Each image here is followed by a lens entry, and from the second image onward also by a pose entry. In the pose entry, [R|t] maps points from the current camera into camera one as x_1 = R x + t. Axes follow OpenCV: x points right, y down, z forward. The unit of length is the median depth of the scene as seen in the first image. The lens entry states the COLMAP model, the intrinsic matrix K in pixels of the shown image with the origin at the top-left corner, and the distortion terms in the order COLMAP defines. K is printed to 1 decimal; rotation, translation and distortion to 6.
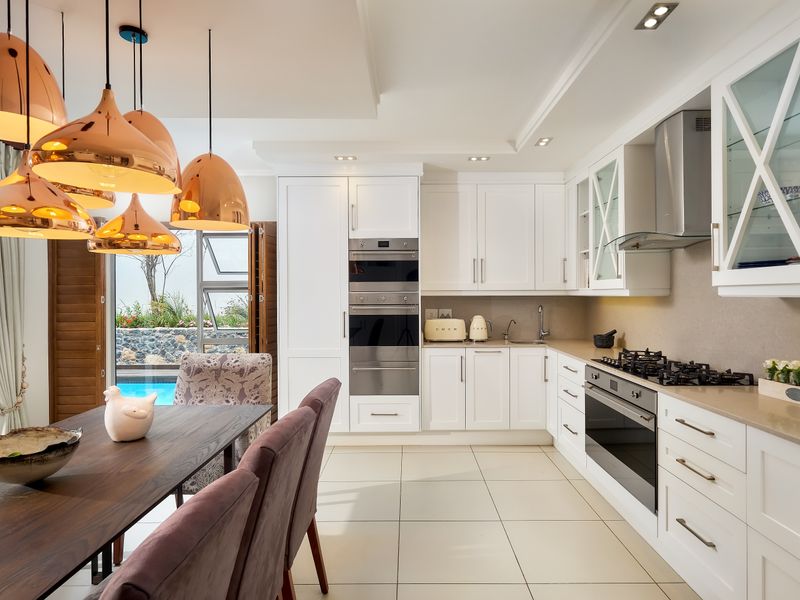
lens RADIAL K [[462.8, 0, 410.2], [0, 462.8, 302.3], [0, 0, 1]] dist [0.001769, 0.000000]
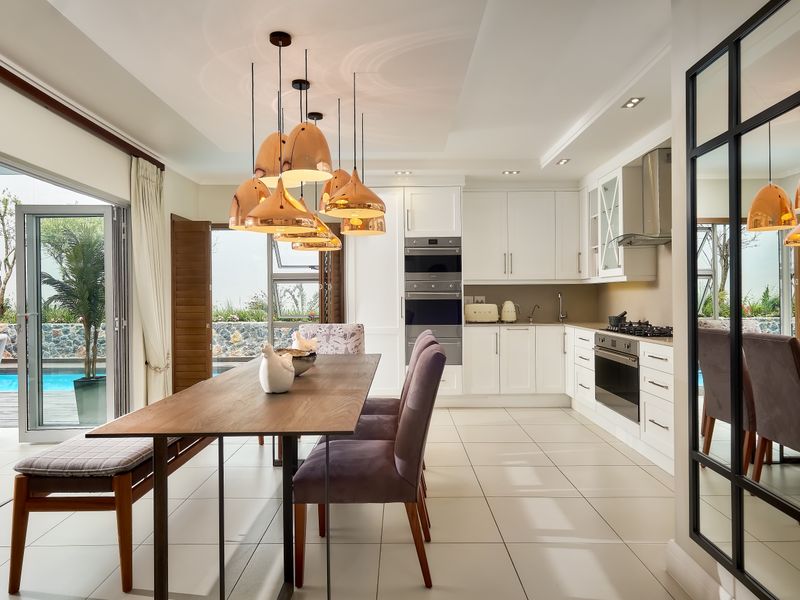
lens RADIAL K [[523.5, 0, 430.2], [0, 523.5, 301.3], [0, 0, 1]] dist [-0.002645, -0.000773]
pose [[0.999284, -0.006513, 0.037273, -0.119841], [0.006688, 0.999967, -0.004569, 0.039062], [-0.037242, 0.004815, 0.999295, -0.392259]]
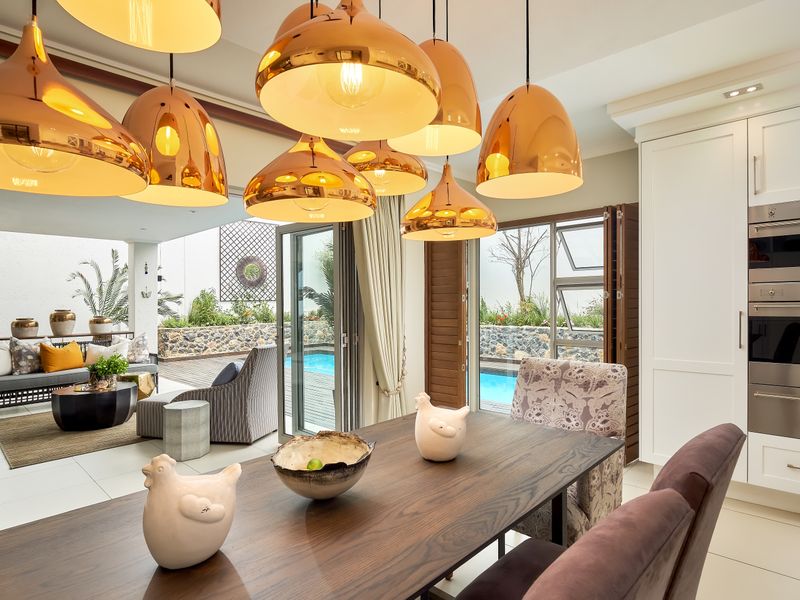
lens RADIAL K [[444.7, 0, 428.5], [0, 444.7, 307.8], [0, 0, 1]] dist [0.000640, 0.000198]
pose [[0.740355, 0.004467, -0.672201, -0.038157], [0.000988, 0.999970, 0.007733, 0.008481], [0.672215, -0.006389, 0.740328, 0.181865]]
